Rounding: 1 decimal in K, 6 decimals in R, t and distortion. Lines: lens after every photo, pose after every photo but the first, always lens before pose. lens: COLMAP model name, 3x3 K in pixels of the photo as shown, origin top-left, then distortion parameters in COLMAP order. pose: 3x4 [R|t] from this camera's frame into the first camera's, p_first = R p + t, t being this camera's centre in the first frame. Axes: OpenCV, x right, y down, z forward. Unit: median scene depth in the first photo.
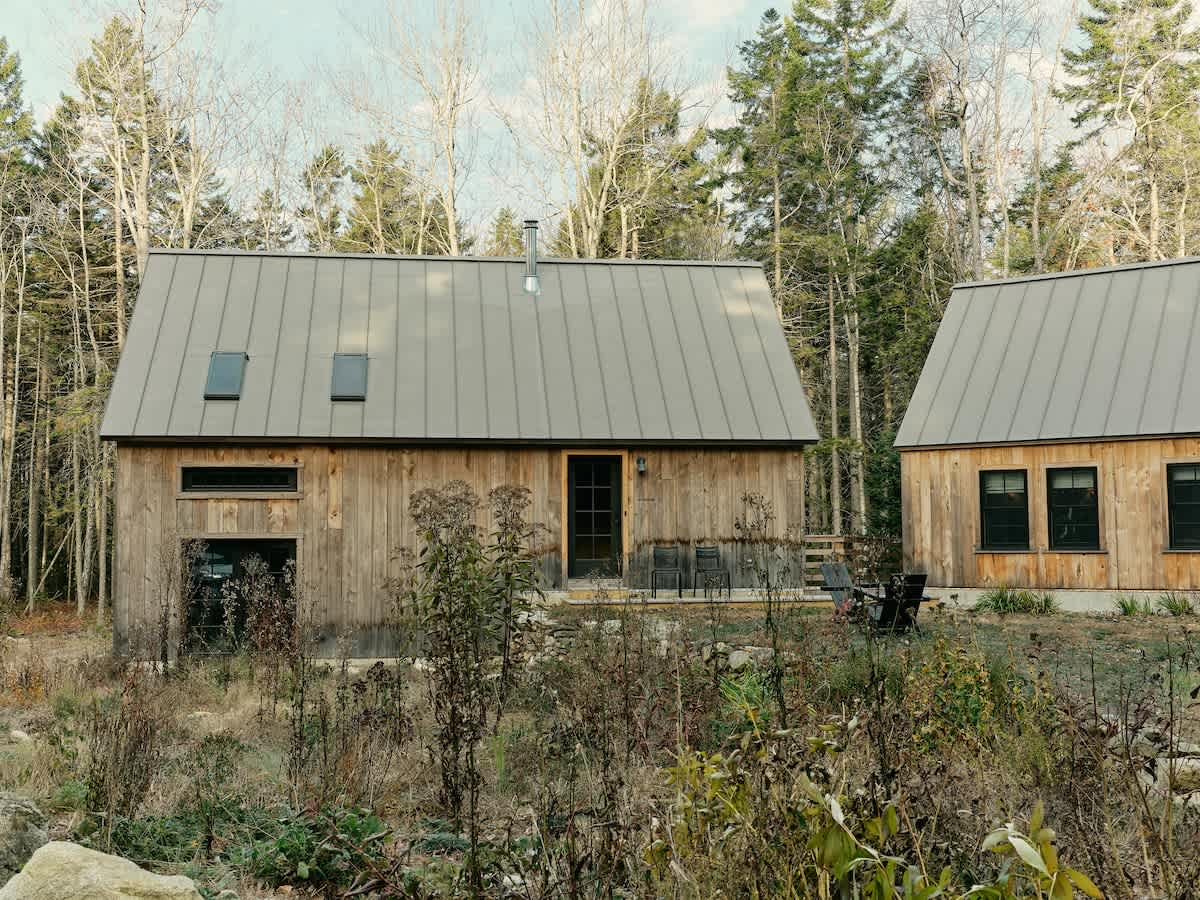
lens RADIAL K [[1327.5, 0, 600.0], [0, 1327.5, 450.0], [0, 0, 1]] dist [0.007182, -0.026584]
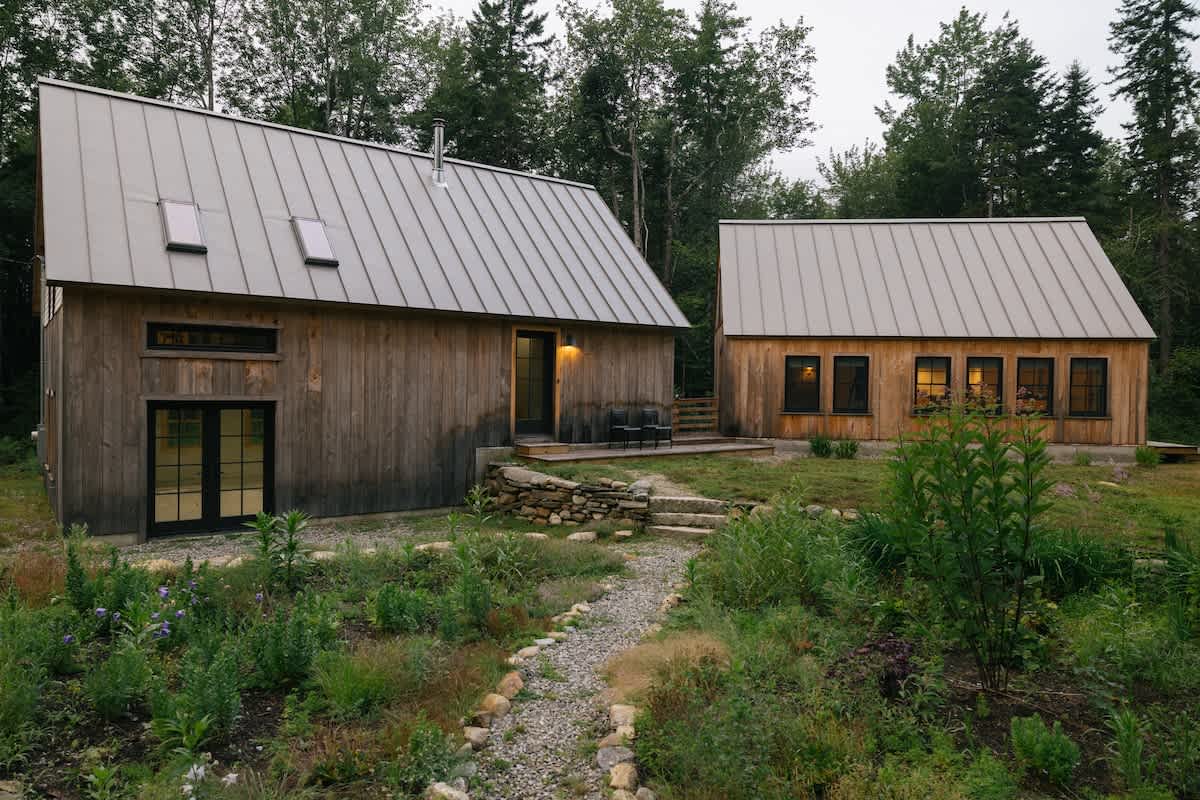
lens RADIAL K [[791.9, 0, 600.0], [0, 791.9, 400.0], [0, 0, 1]] dist [0.002407, -0.003832]
pose [[0.879322, 0.008943, 0.476144, -0.289670], [-0.052125, 0.995624, 0.077562, 0.007490], [-0.473367, -0.093021, 0.875940, 0.359250]]
